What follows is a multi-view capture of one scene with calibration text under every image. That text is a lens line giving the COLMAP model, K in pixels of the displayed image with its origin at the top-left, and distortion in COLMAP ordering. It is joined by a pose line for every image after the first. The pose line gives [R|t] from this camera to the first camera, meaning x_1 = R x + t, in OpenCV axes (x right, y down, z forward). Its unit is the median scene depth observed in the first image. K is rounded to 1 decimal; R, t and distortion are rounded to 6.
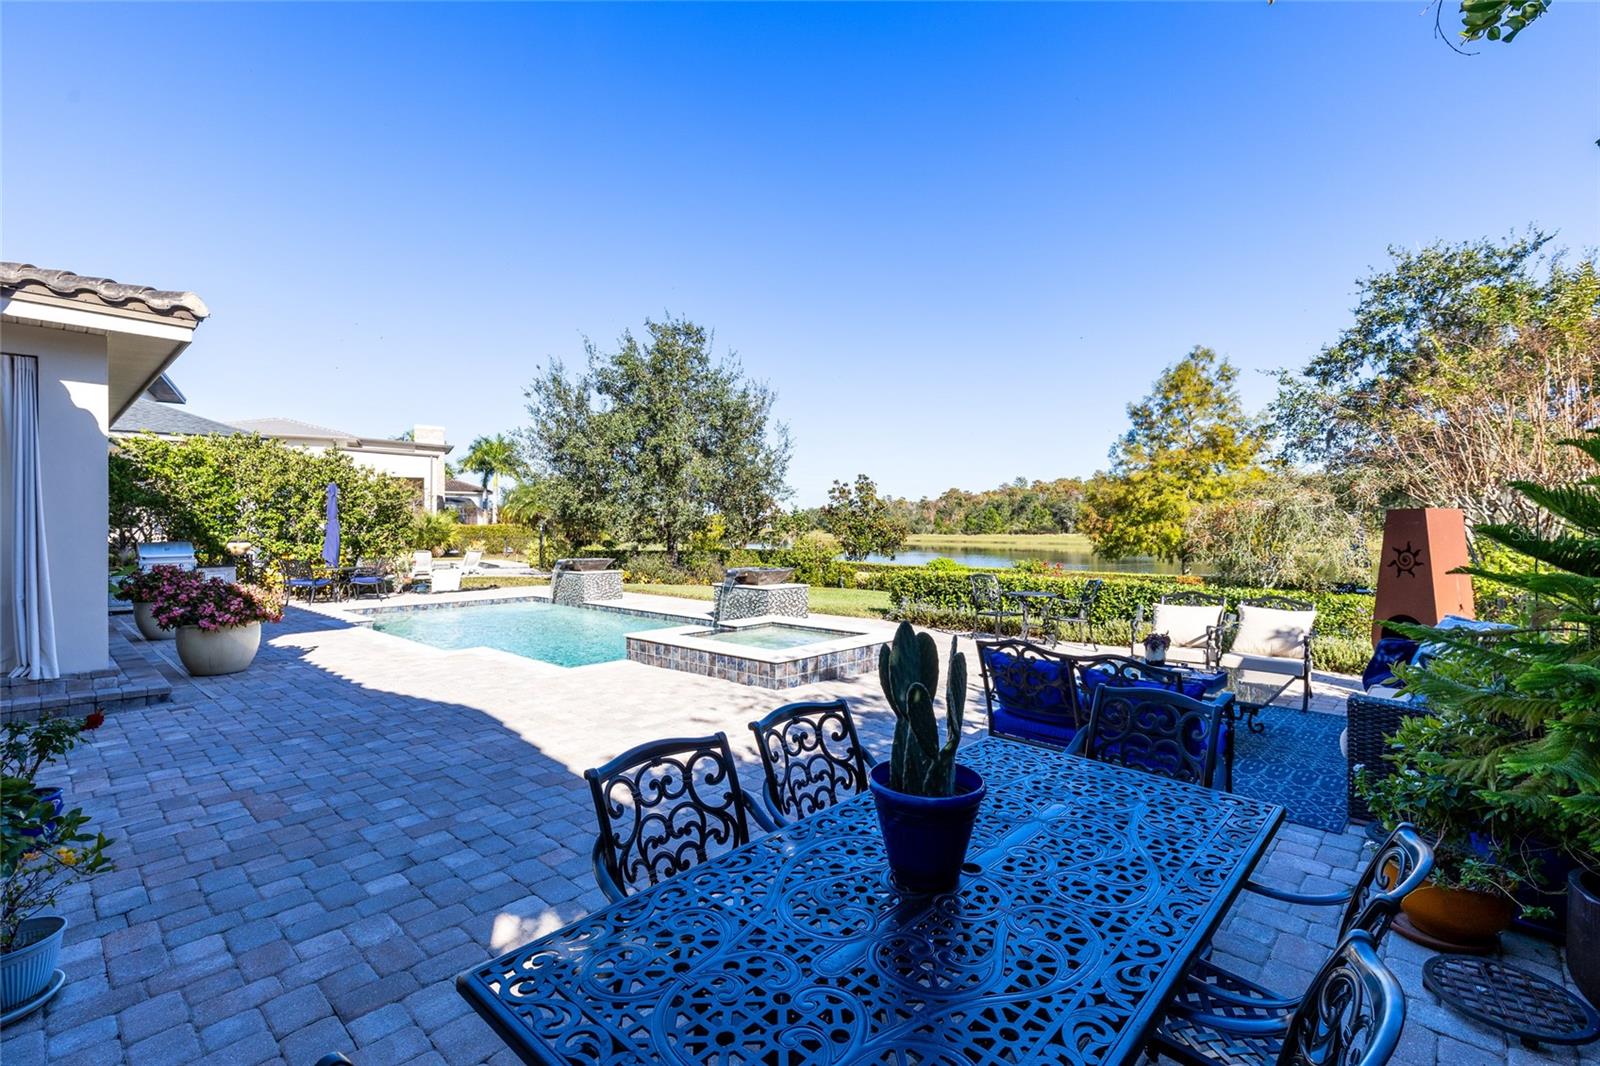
lens RADIAL K [[730.6, 0, 806.3], [0, 730.6, 536.4], [0, 0, 1]] dist [0.007729, 0.000030]
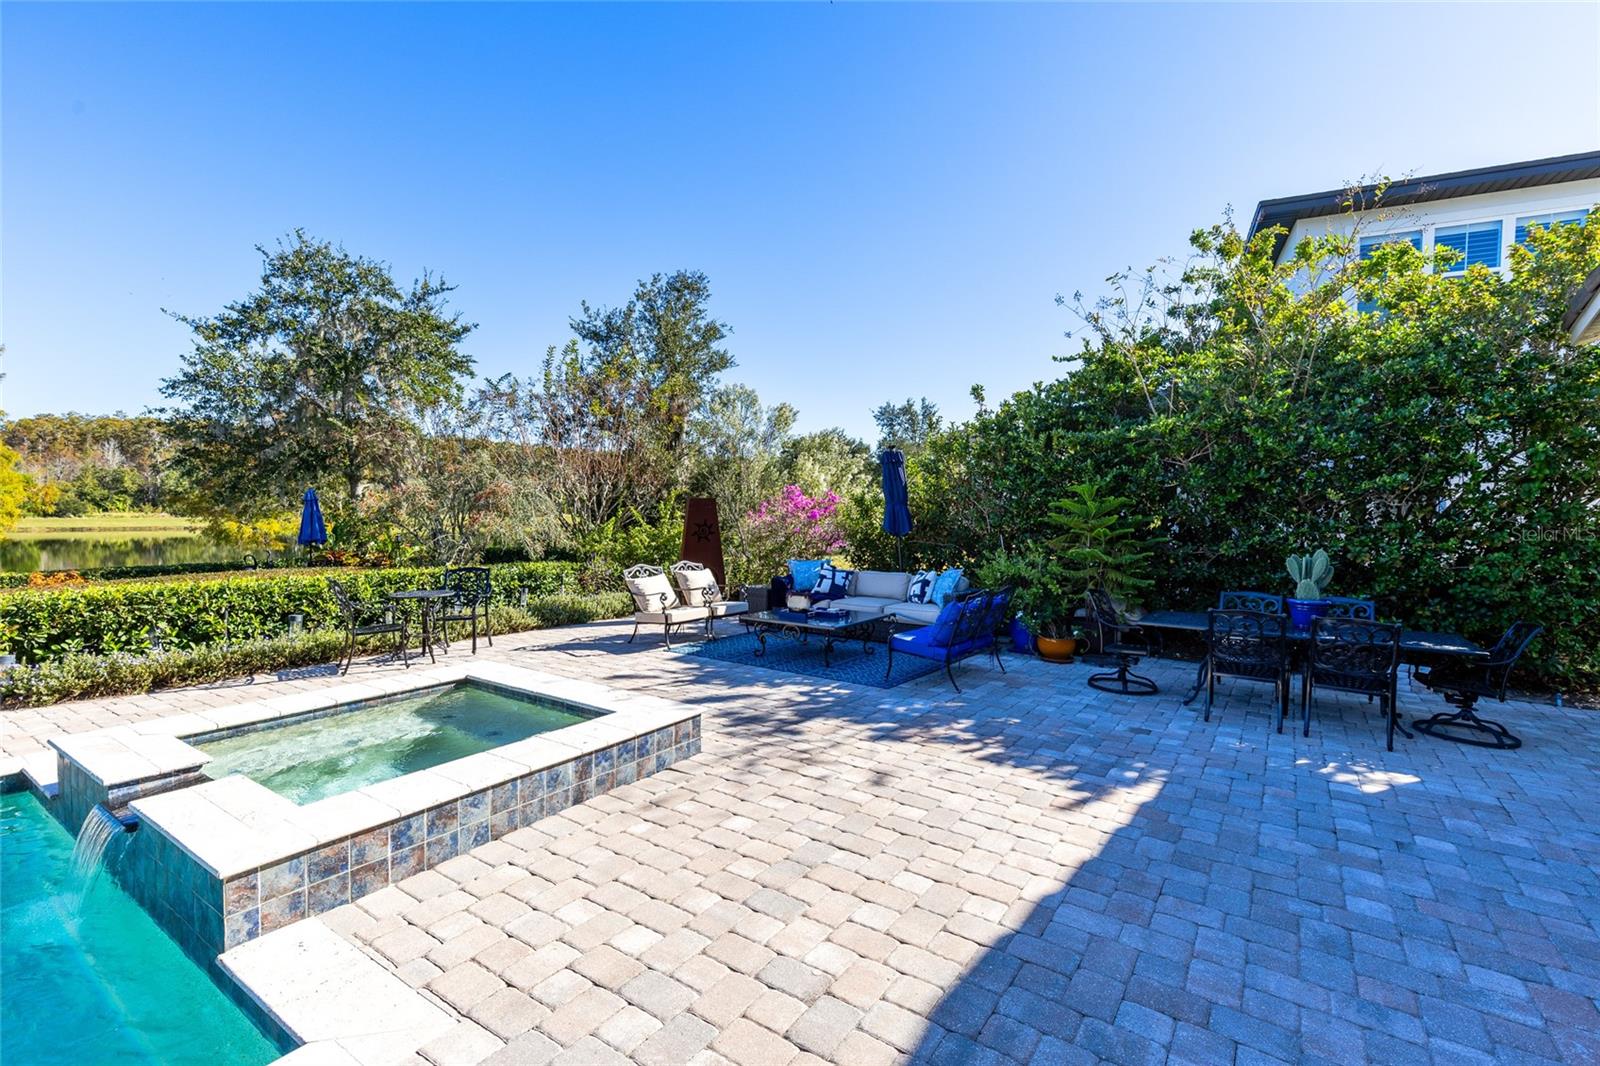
lens RADIAL K [[715.1, 0, 800.0], [0, 715.1, 533.0], [0, 0, 1]] dist [0.001555, 0.000222]
pose [[-0.142738, -0.038126, 0.989026, -0.206751], [-0.001716, 0.999266, 0.038273, -0.006398], [-0.989759, 0.003765, -0.142699, 0.291682]]
